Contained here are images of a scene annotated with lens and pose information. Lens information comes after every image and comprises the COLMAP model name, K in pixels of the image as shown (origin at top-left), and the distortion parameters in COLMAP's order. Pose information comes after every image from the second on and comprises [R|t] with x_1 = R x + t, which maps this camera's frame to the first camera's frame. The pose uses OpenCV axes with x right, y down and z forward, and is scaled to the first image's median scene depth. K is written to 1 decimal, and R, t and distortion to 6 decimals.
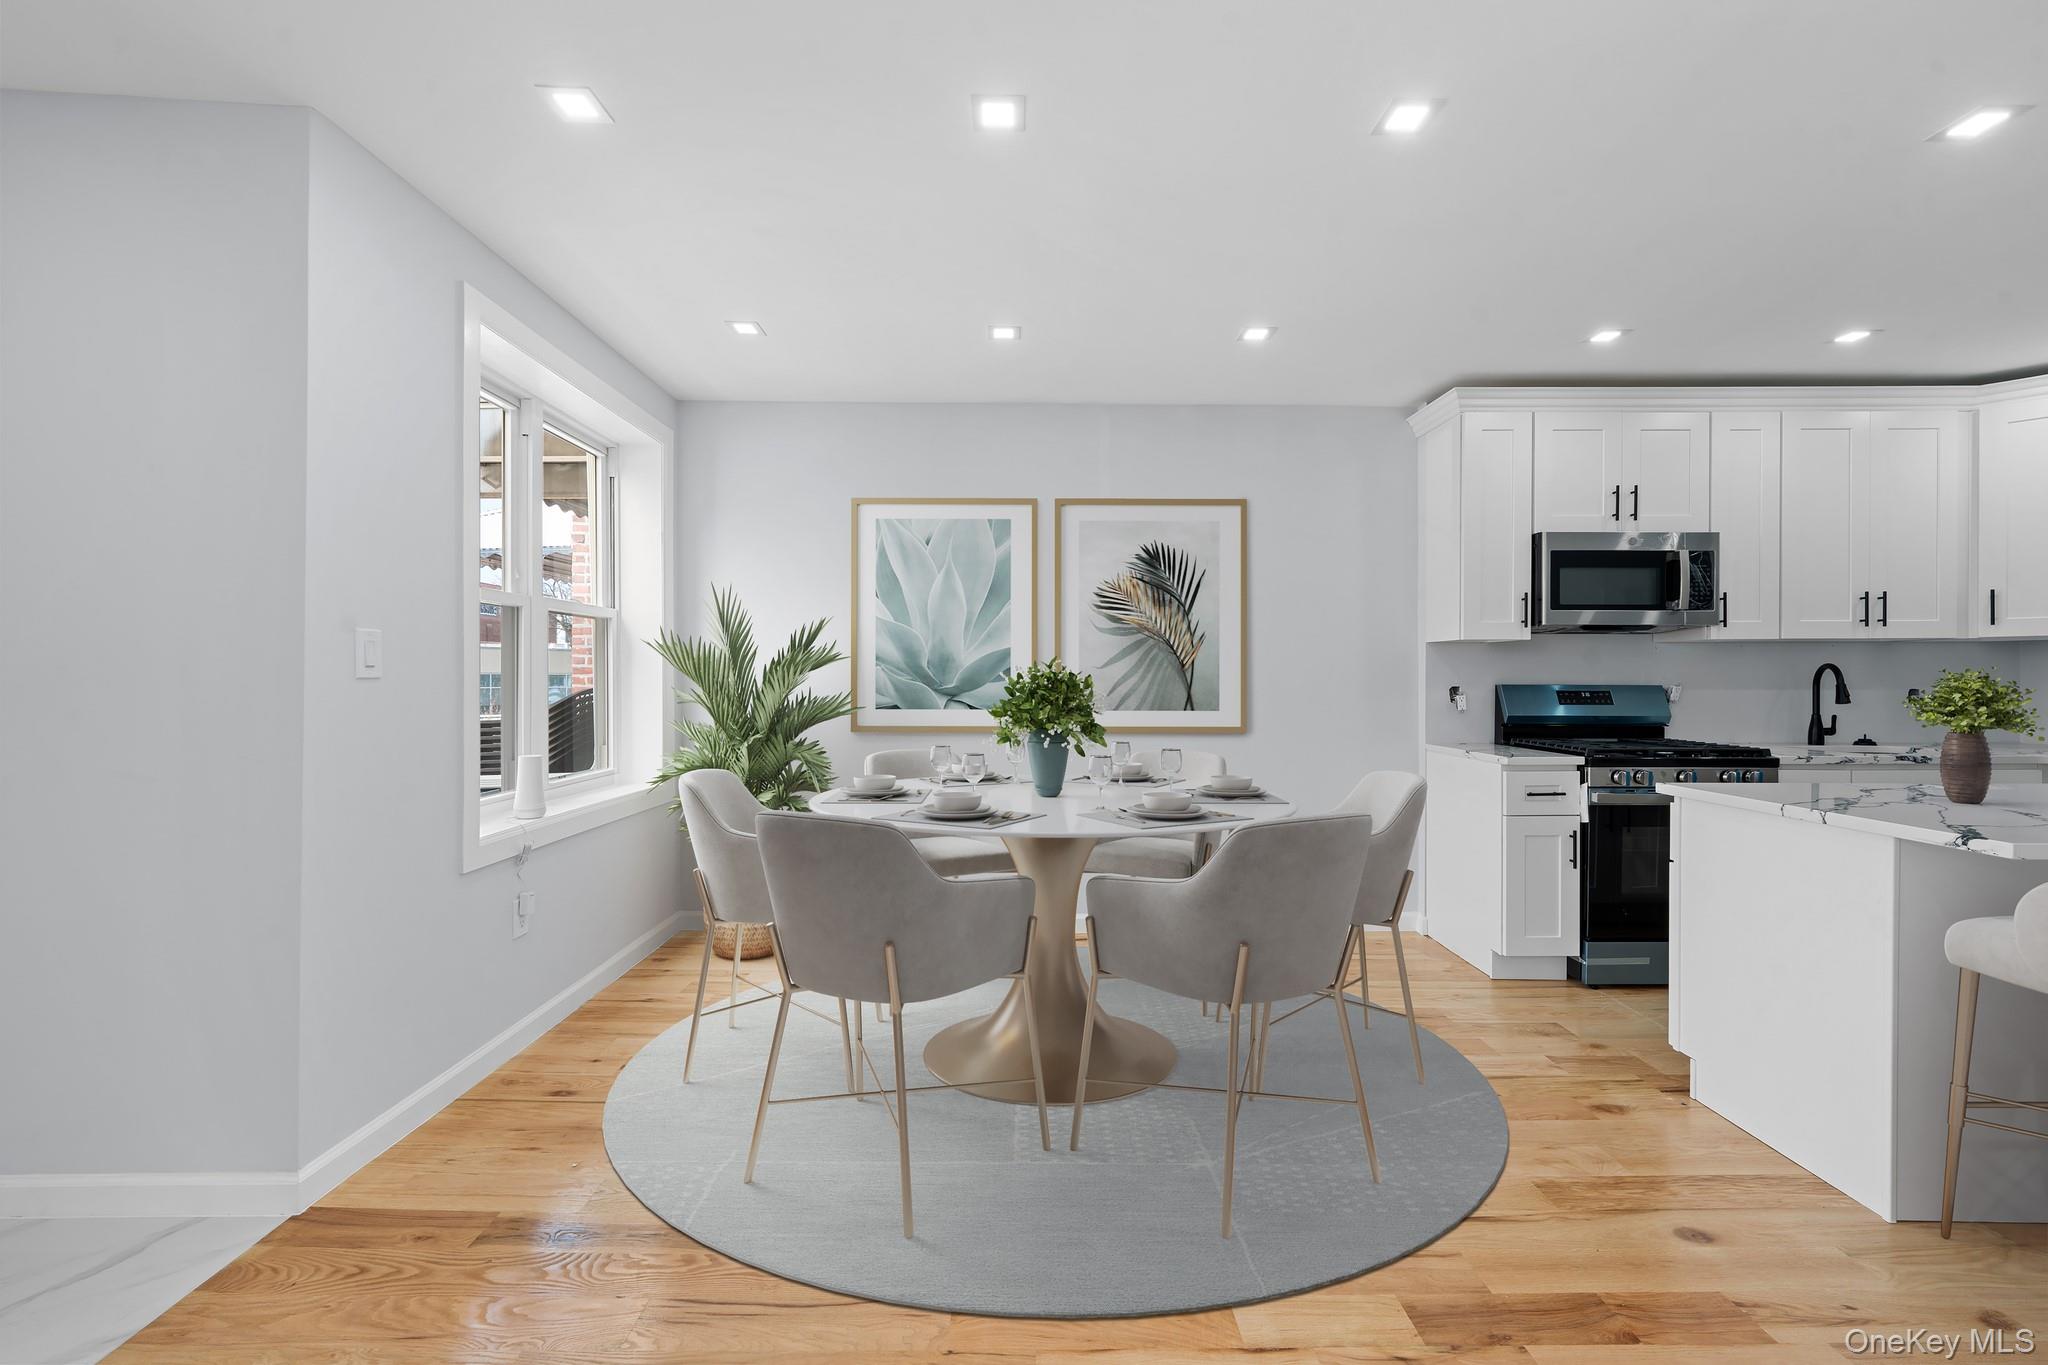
lens RADIAL K [[826.4, 0, 1011.7], [0, 826.4, 686.0], [0, 0, 1]] dist [-0.001063, -0.000105]
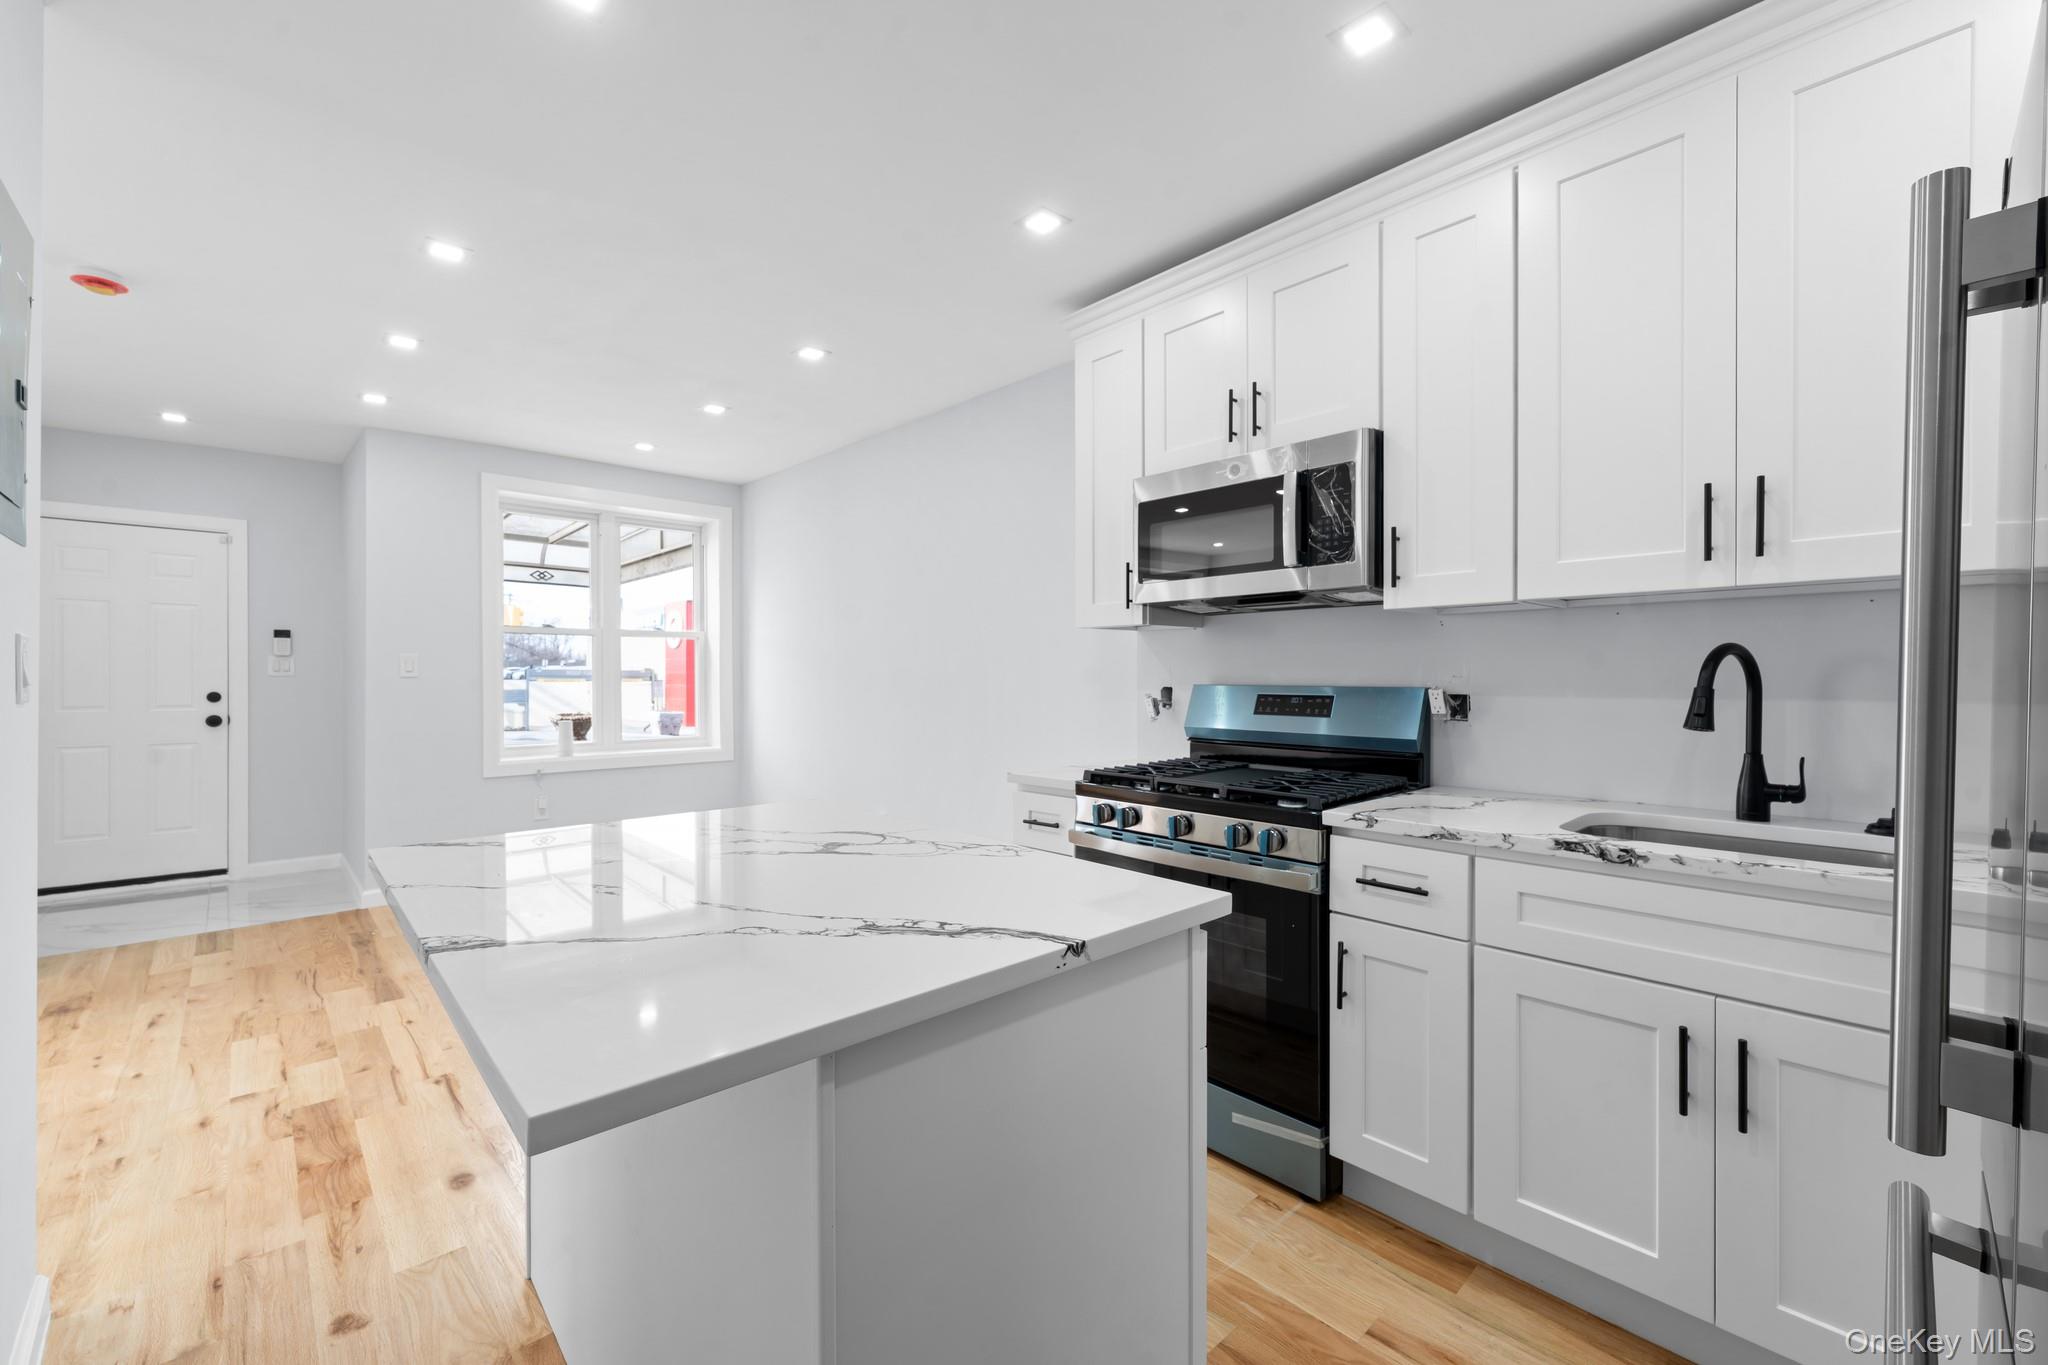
lens RADIAL K [[826.4, 0, 1011.7], [0, 826.4, 686.0], [0, 0, 1]] dist [-0.001063, -0.000105]
pose [[0.678872, 0.007543, -0.734218, 1.103060], [-0.004522, 0.999971, 0.006092, -0.004609], [0.734243, -0.000816, 0.678886, 0.409697]]
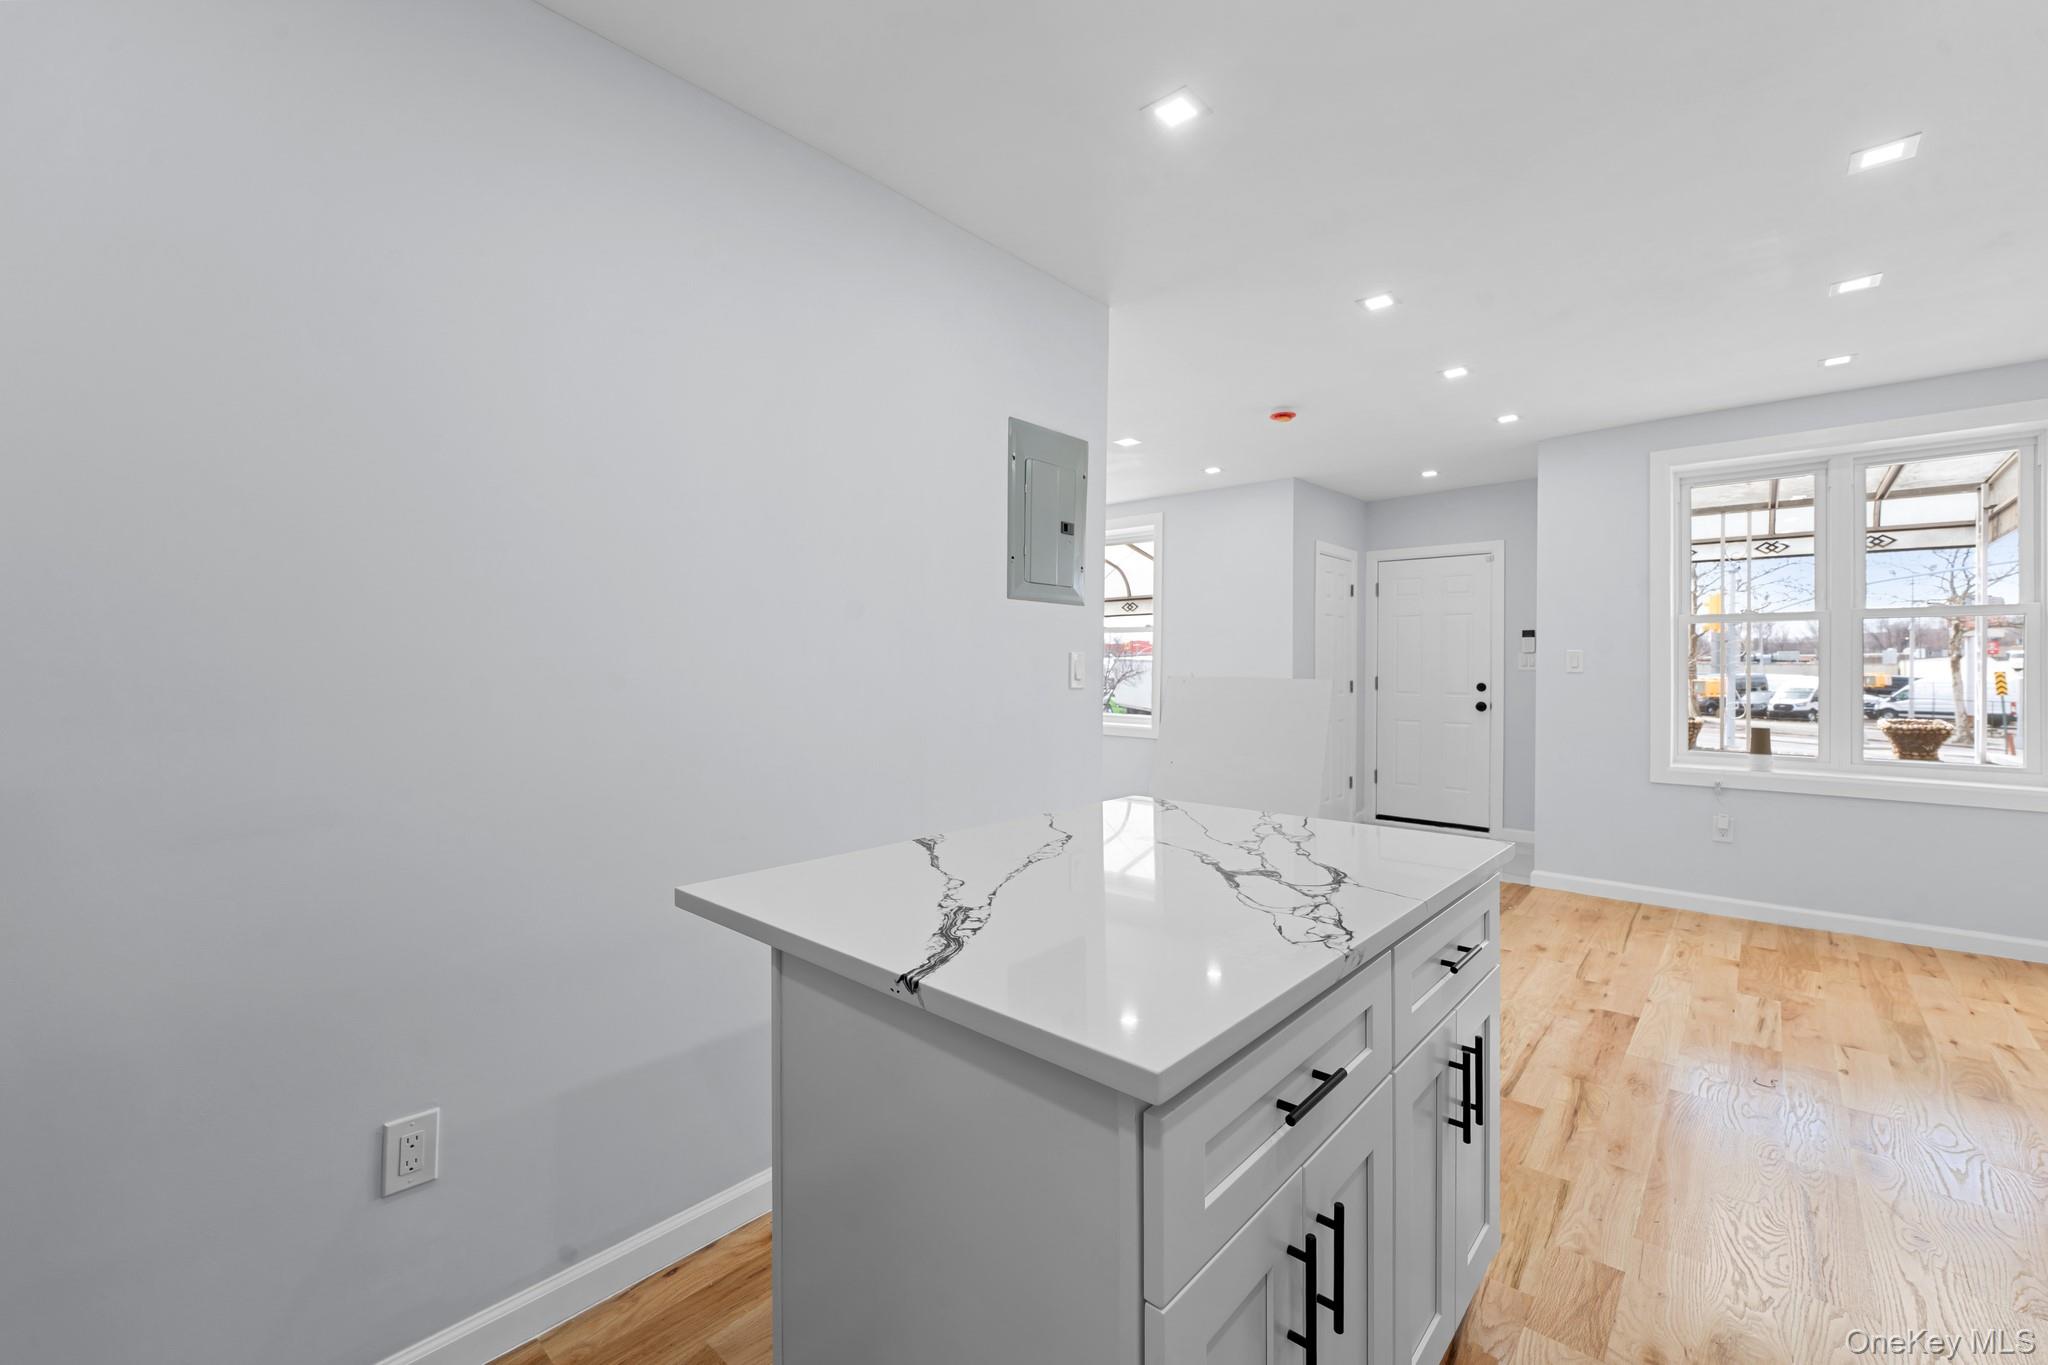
lens RADIAL K [[827.5, 0, 1031.3], [0, 827.5, 659.3], [0, 0, 1]] dist [0.019691, -0.000061]
pose [[-0.657839, -0.006766, -0.753128, 1.088687], [-0.003957, 0.999977, -0.005527, -0.016468], [0.753148, -0.000656, -0.657851, 0.816779]]
